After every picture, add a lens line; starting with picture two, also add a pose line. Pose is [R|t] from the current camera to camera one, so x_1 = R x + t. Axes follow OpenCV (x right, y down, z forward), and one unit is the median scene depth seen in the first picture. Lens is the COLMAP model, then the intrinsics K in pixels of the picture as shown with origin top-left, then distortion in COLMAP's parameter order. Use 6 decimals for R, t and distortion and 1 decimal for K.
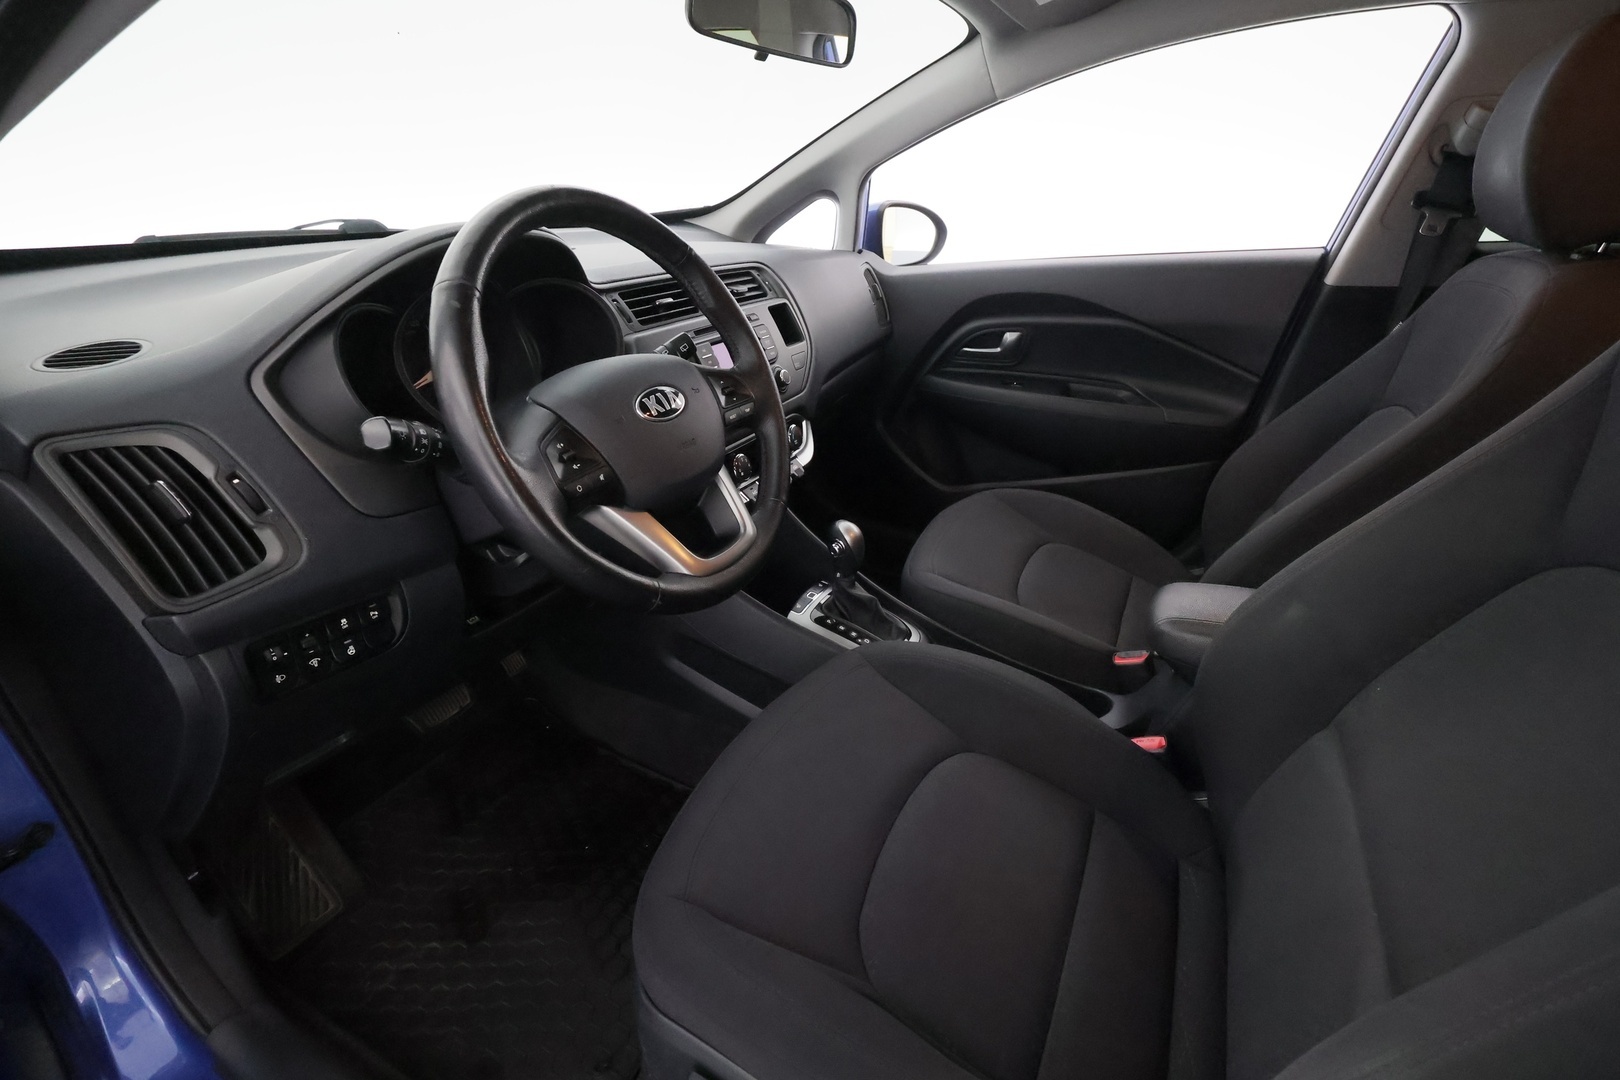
lens RADIAL K [[739.5, 0, 815.1], [0, 739.5, 530.8], [0, 0, 1]] dist [-0.002780, -0.000847]
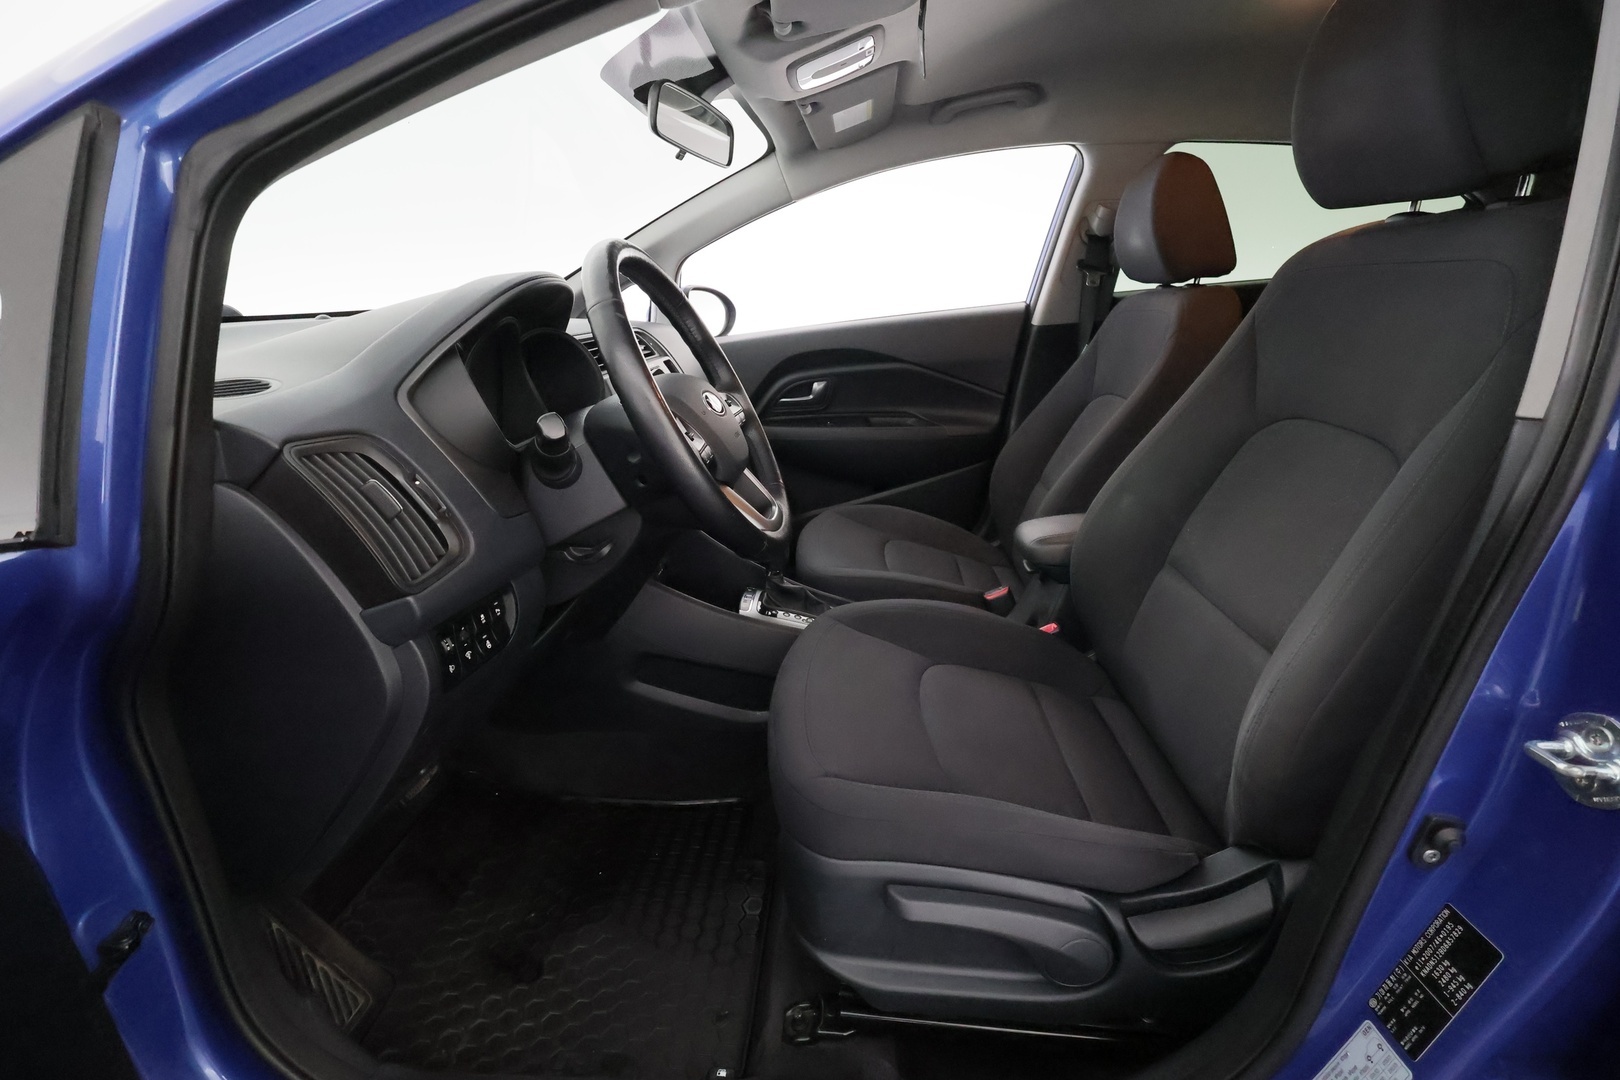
lens RADIAL K [[739.5, 0, 815.1], [0, 739.5, 530.8], [0, 0, 1]] dist [-0.002780, -0.000847]
pose [[0.913144, -0.150468, 0.378850, -0.329839], [0.198259, 0.975987, -0.090232, 0.109681], [-0.356176, 0.157506, 0.921049, -0.112037]]
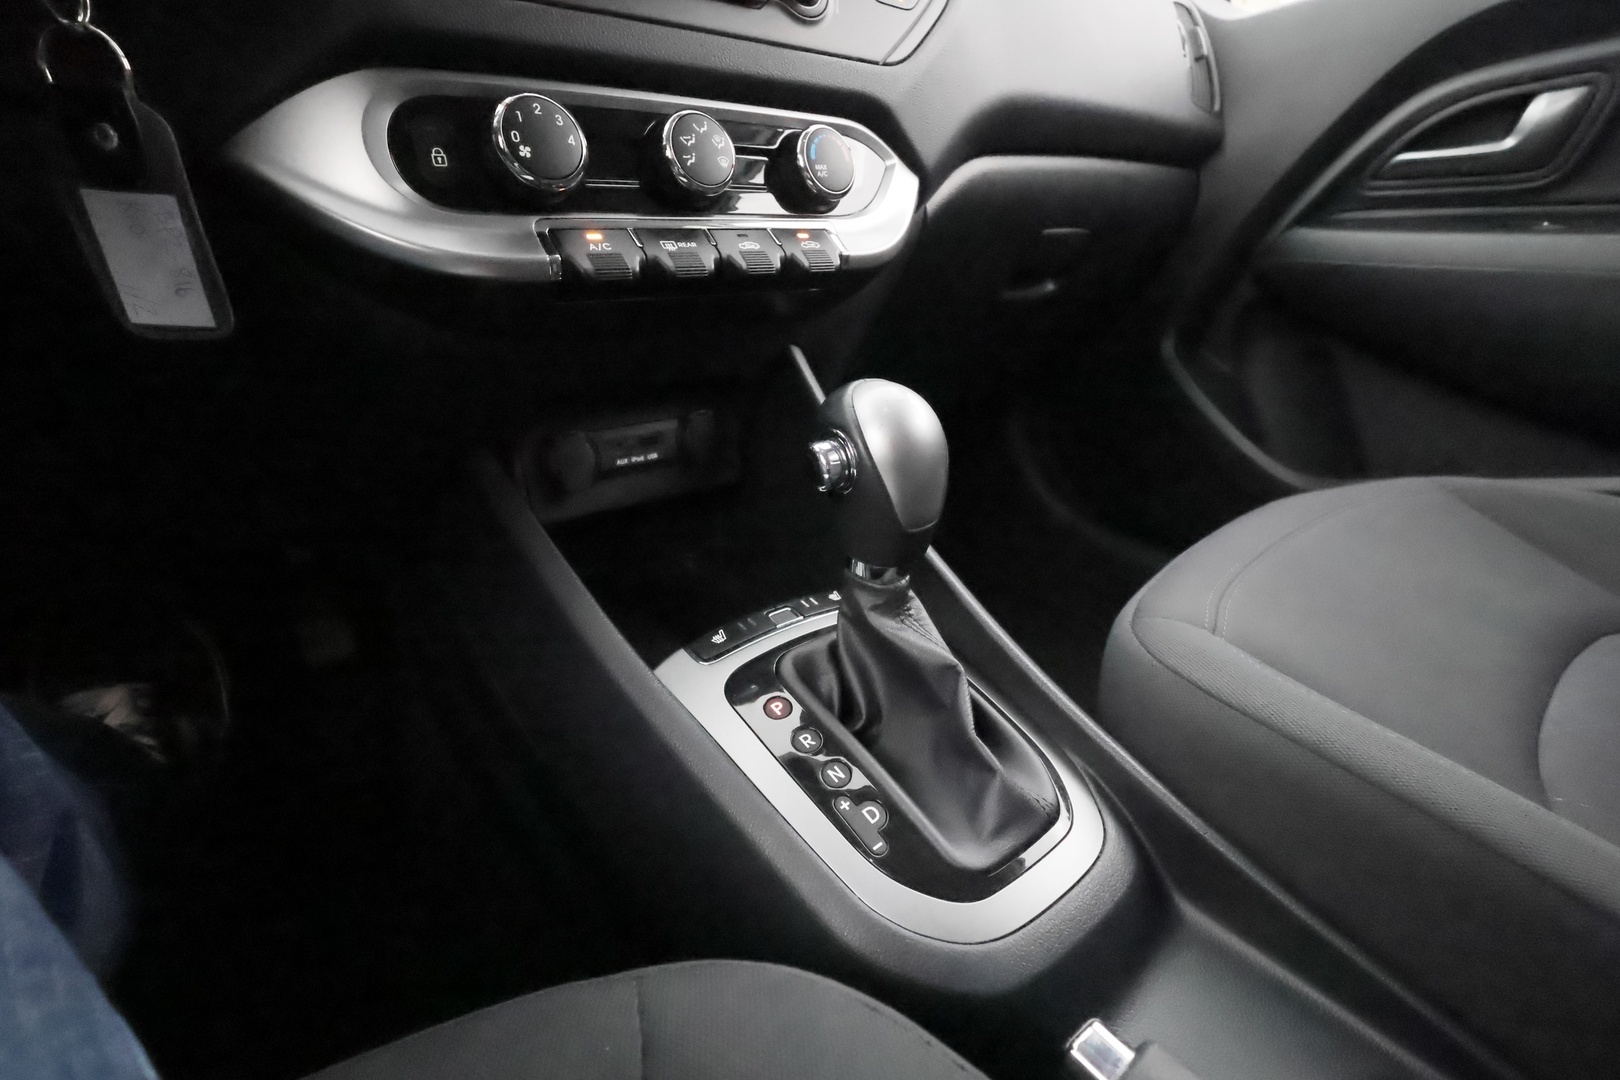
lens RADIAL K [[739.5, 0, 815.1], [0, 739.5, 530.8], [0, 0, 1]] dist [-0.002780, -0.000847]
pose [[0.907151, 0.157411, -0.390254, 0.133641], [-0.174128, 0.984694, -0.007582, 0.048392], [0.383087, 0.074833, 0.920676, 0.695223]]
